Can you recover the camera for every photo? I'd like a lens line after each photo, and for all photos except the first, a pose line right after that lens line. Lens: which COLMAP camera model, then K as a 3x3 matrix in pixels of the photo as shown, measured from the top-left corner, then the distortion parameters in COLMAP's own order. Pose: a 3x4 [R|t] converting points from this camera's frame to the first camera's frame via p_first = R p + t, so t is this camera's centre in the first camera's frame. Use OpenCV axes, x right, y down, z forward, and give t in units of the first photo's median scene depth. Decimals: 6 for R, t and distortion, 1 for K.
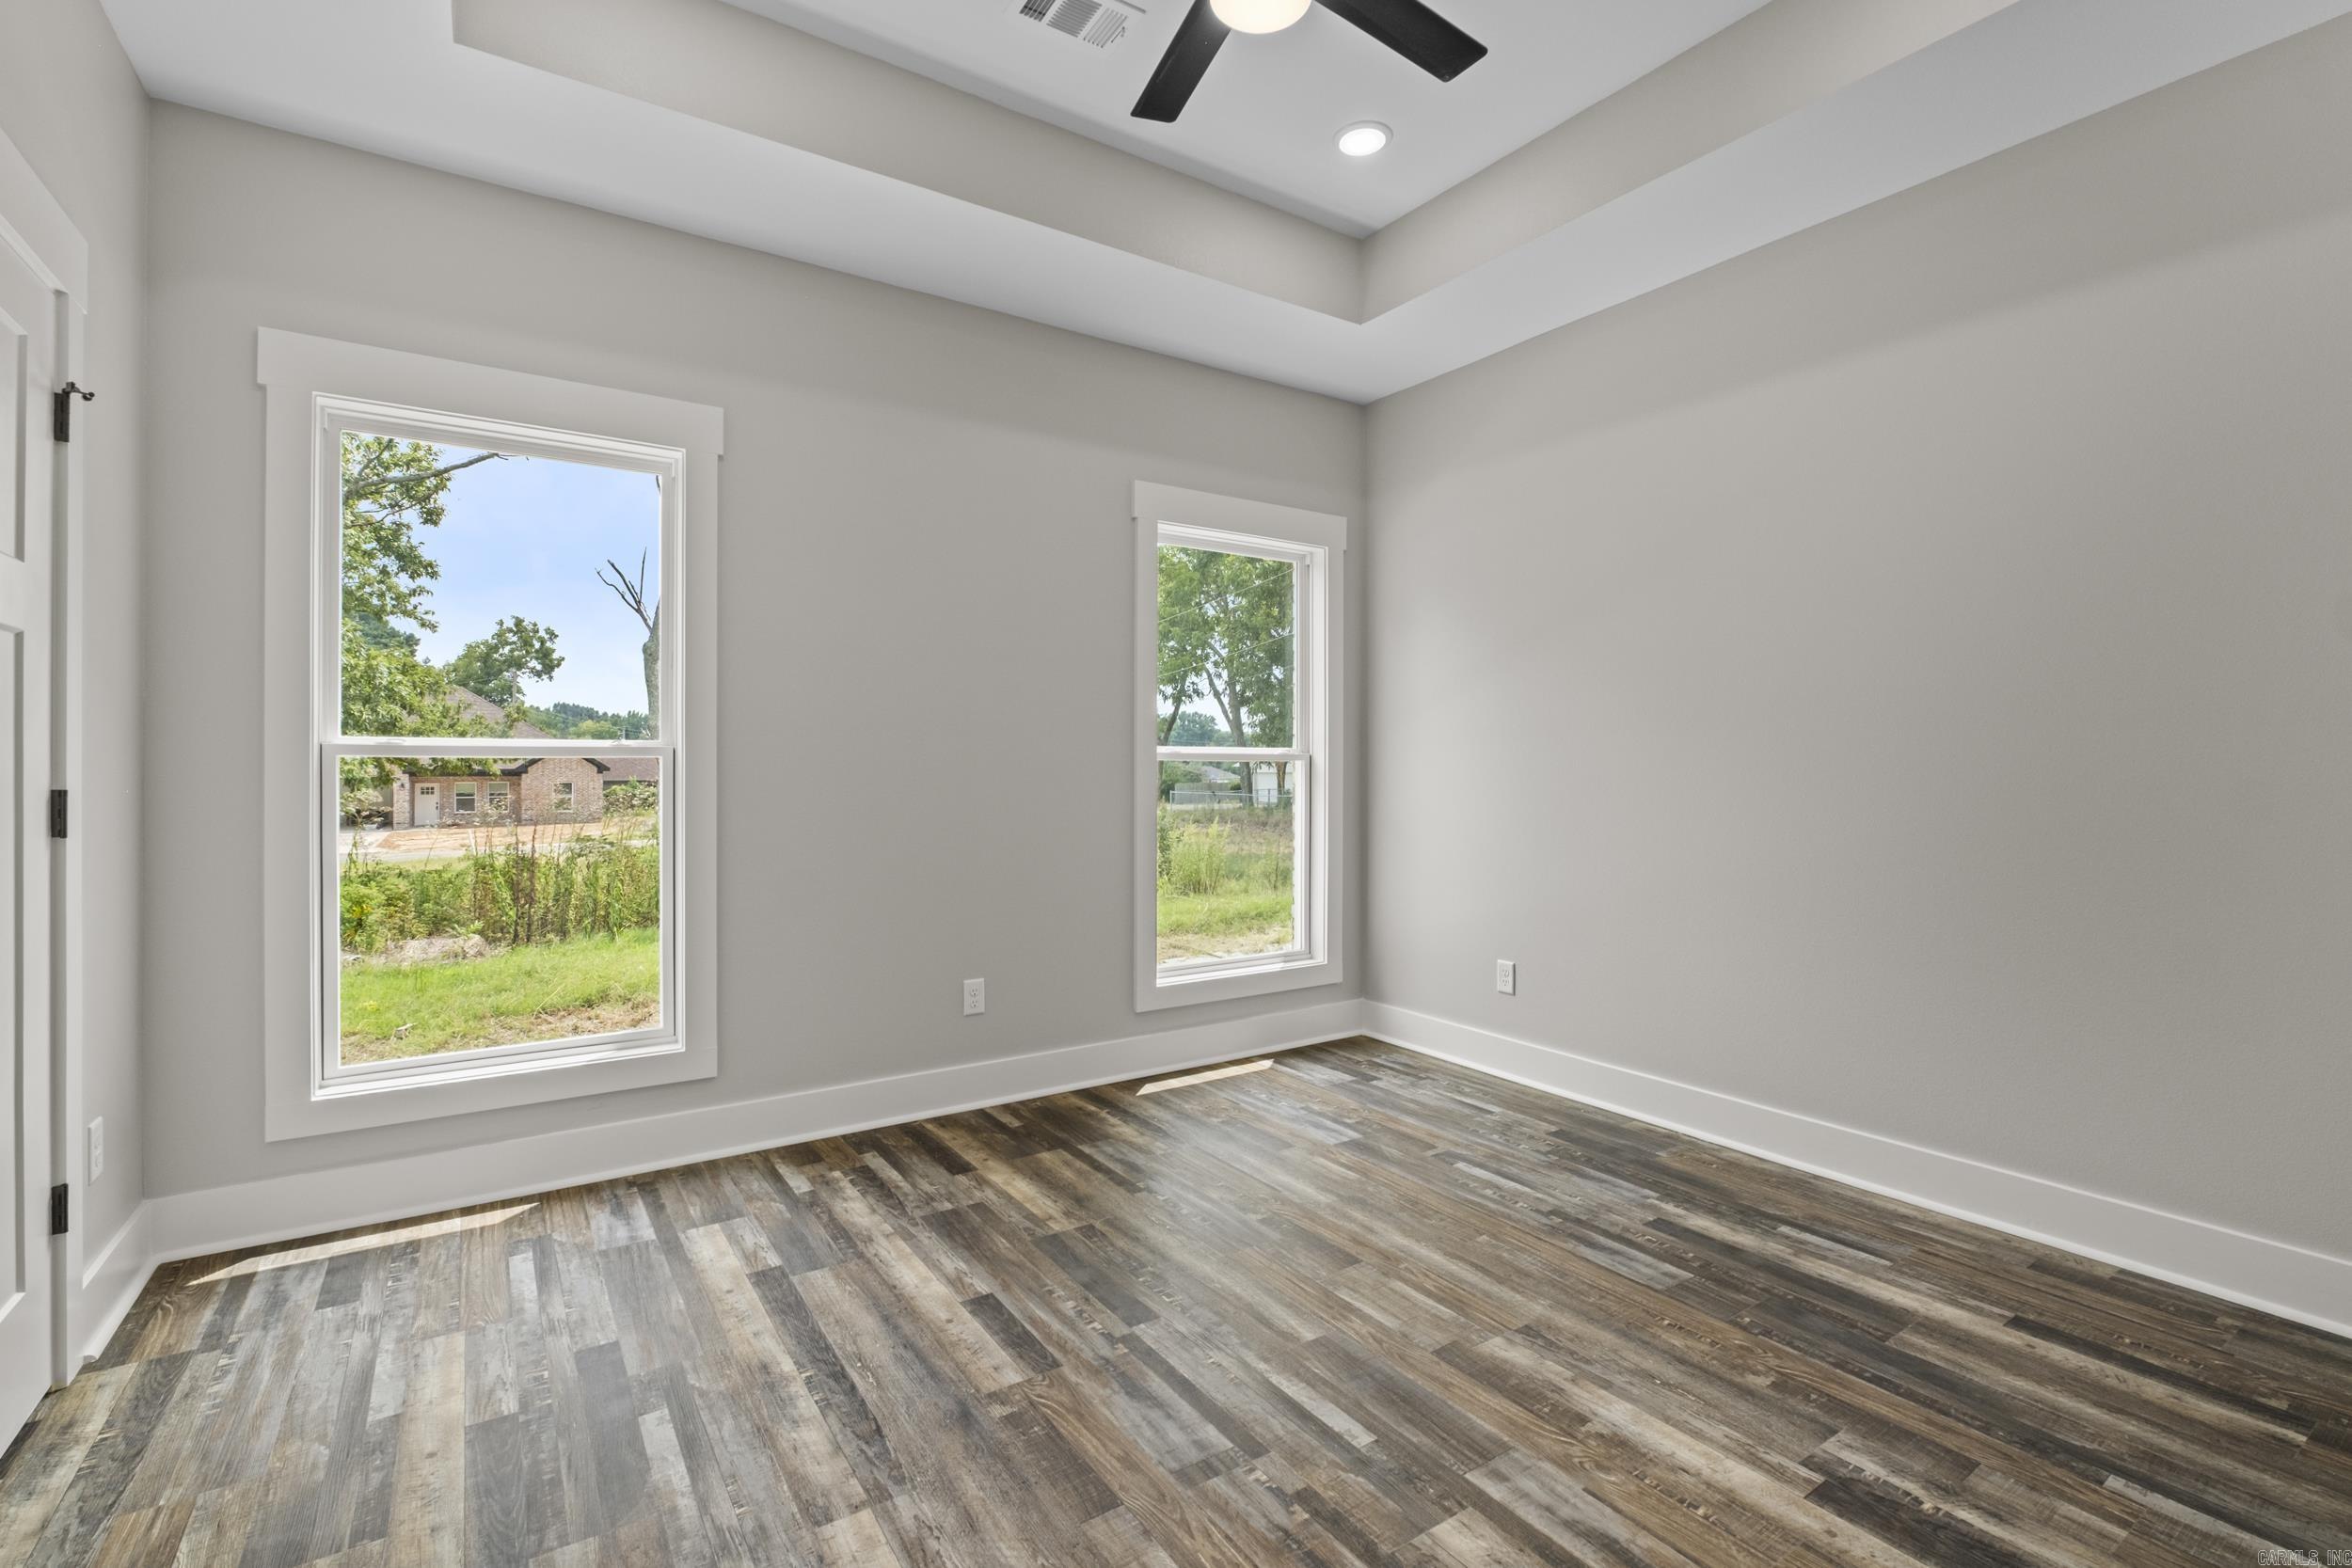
lens RADIAL K [[1008.4, 0, 1162.9], [0, 1008.4, 767.4], [0, 0, 1]] dist [-0.002424, -0.000106]
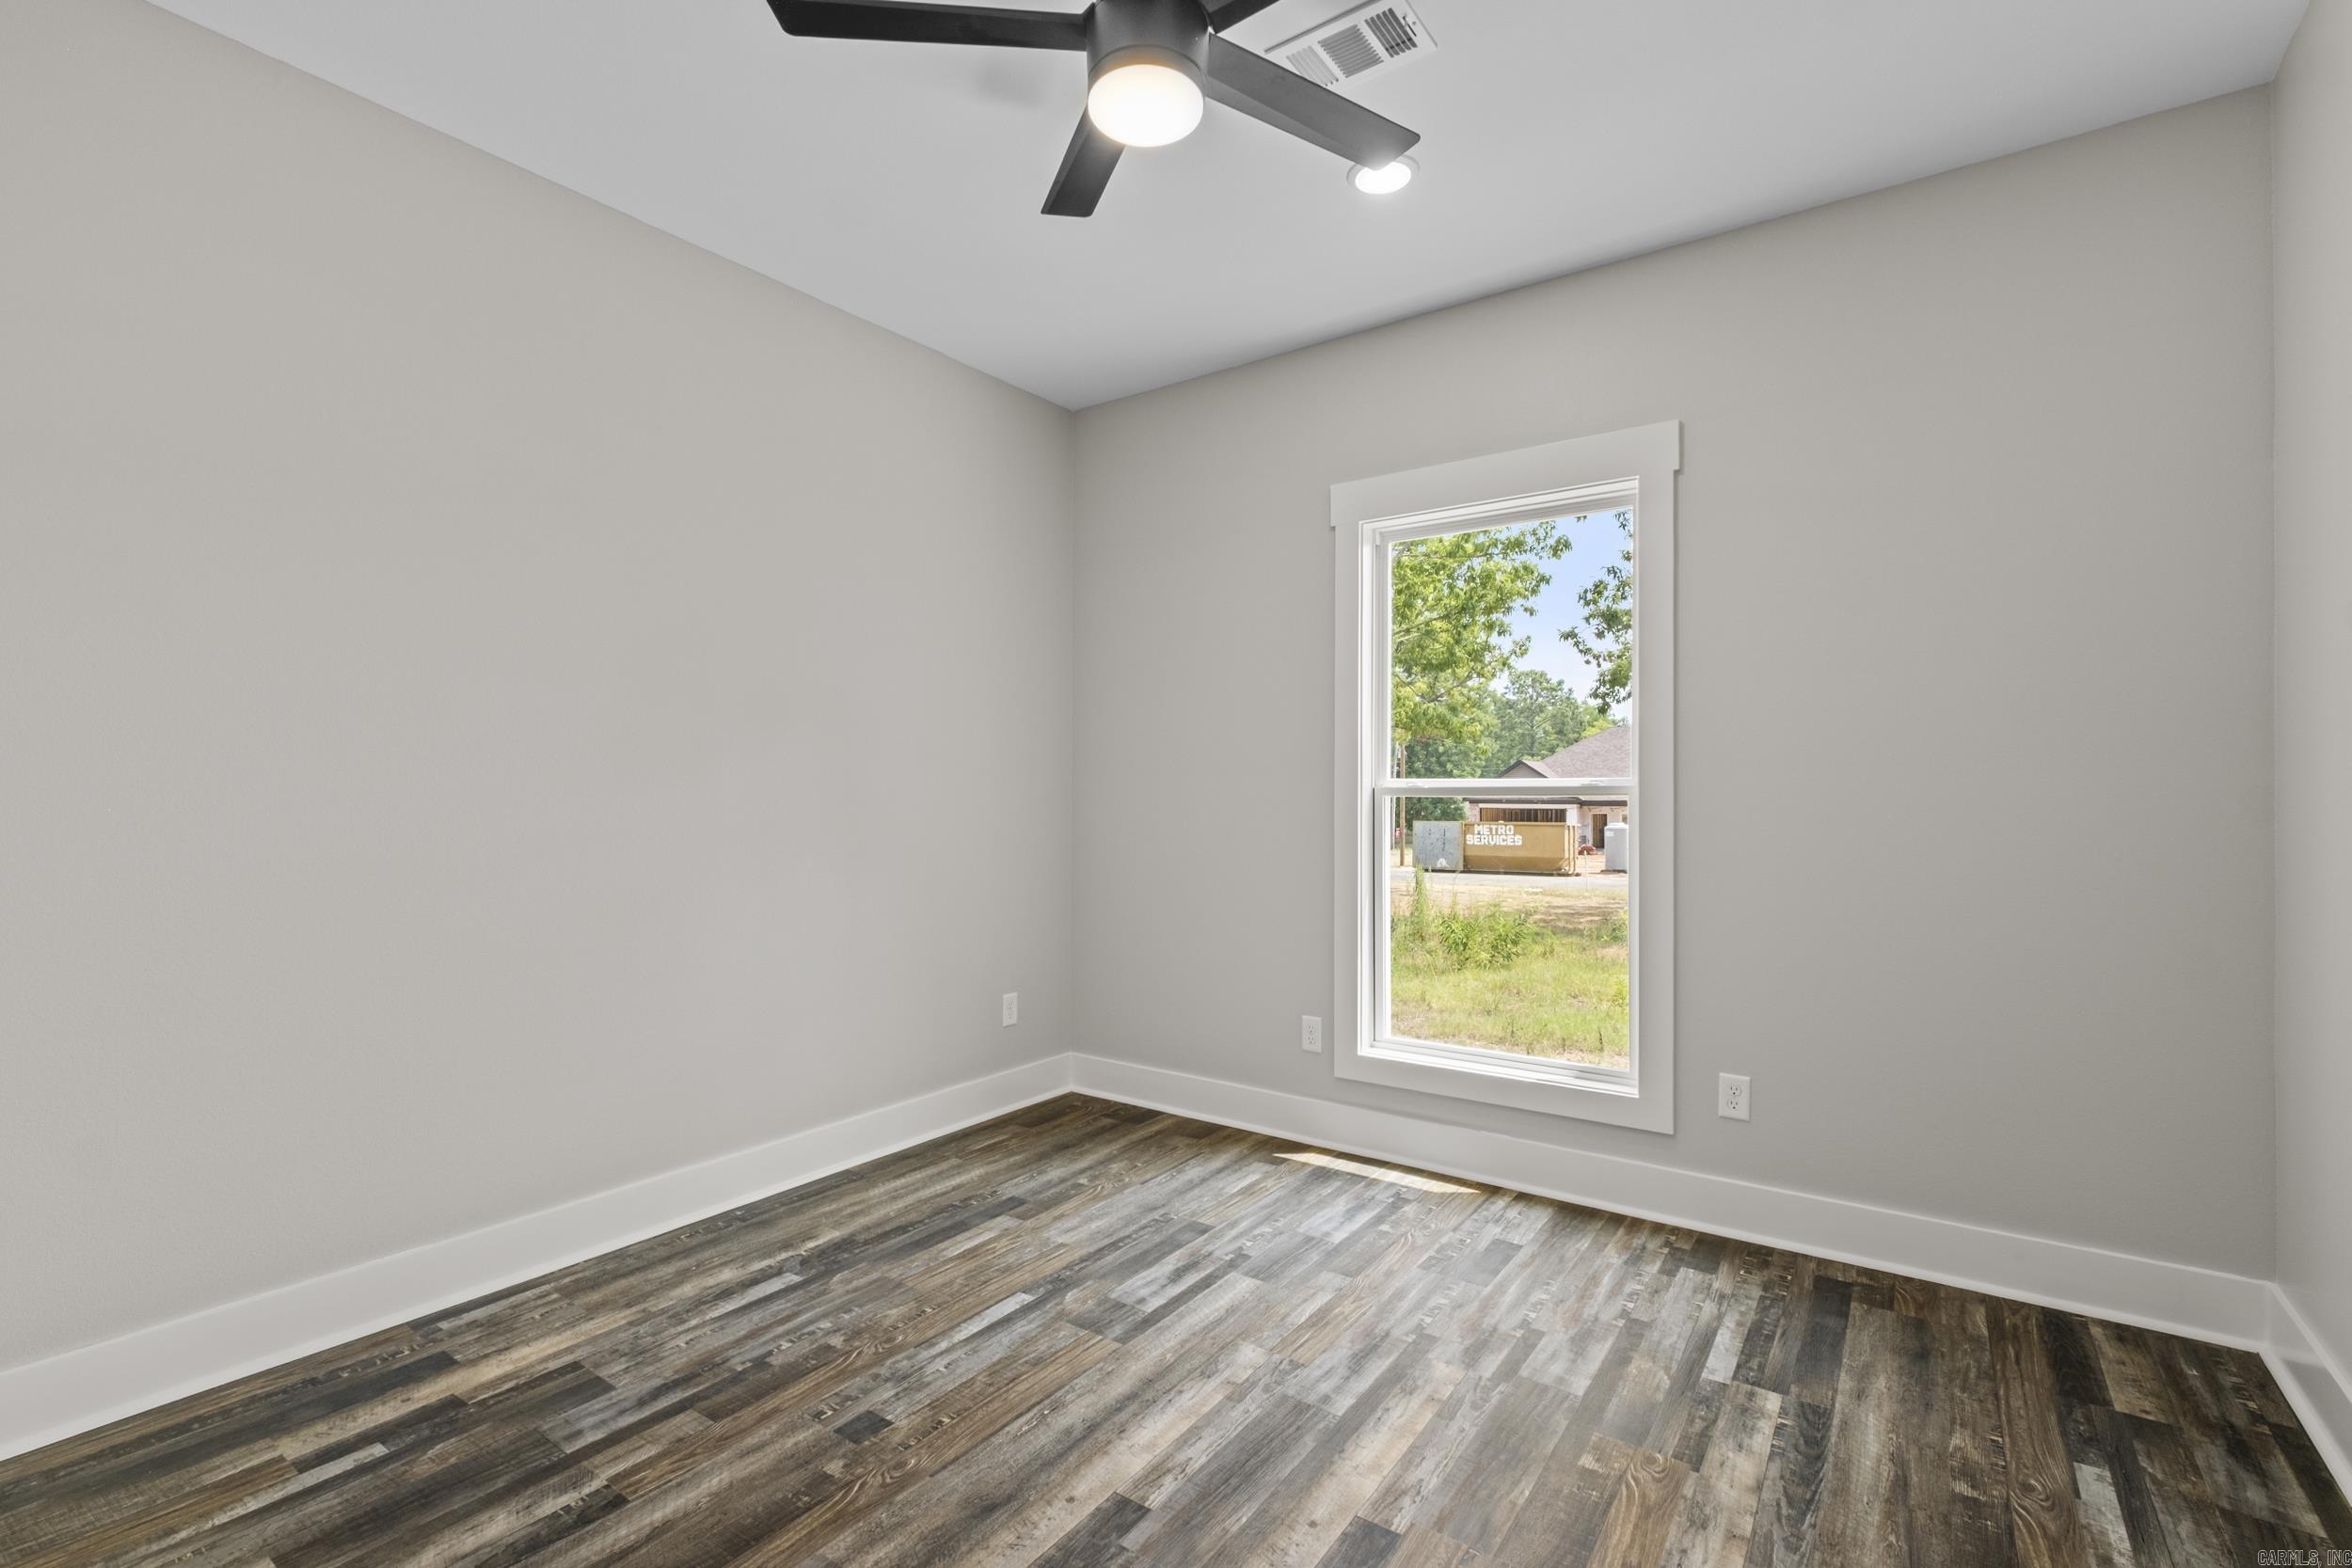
lens RADIAL K [[1084.0, 0, 1178.6], [0, 1084.0, 783.9], [0, 0, 1]] dist [0.003204, 0.000073]
pose [[0.364636, -0.012382, -0.931068, 1.140799], [-0.005166, 0.999869, -0.015320, -0.002201], [0.931136, 0.010396, 0.364525, 0.714726]]
